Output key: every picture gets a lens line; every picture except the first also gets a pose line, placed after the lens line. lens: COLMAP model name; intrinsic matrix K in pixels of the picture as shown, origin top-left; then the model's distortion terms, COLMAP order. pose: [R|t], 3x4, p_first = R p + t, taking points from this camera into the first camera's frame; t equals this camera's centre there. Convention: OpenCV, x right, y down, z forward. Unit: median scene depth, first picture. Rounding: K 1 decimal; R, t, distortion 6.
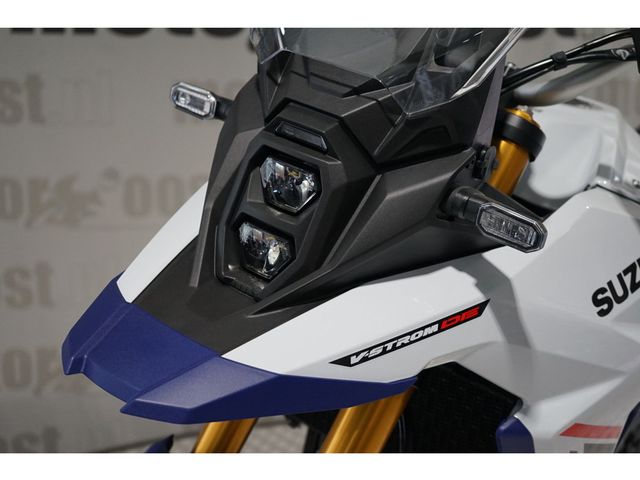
lens RADIAL K [[906.1, 0, 321.4], [0, 906.1, 243.2], [0, 0, 1]] dist [0.041175, 0.000000]
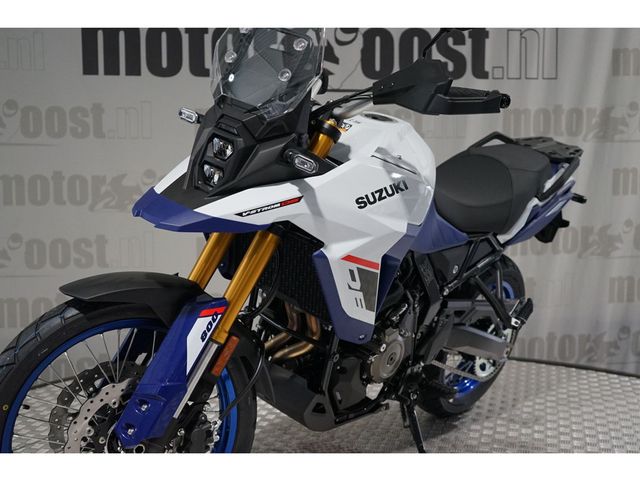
lens RADIAL K [[906.1, 0, 319.0], [0, 906.1, 237.2], [0, 0, 1]] dist [0.041175, 0.000000]
pose [[0.999150, 0.010191, -0.039952, 0.320945], [-0.011688, 0.999231, -0.037428, 0.261549], [0.039539, 0.037863, 0.998500, -1.428191]]
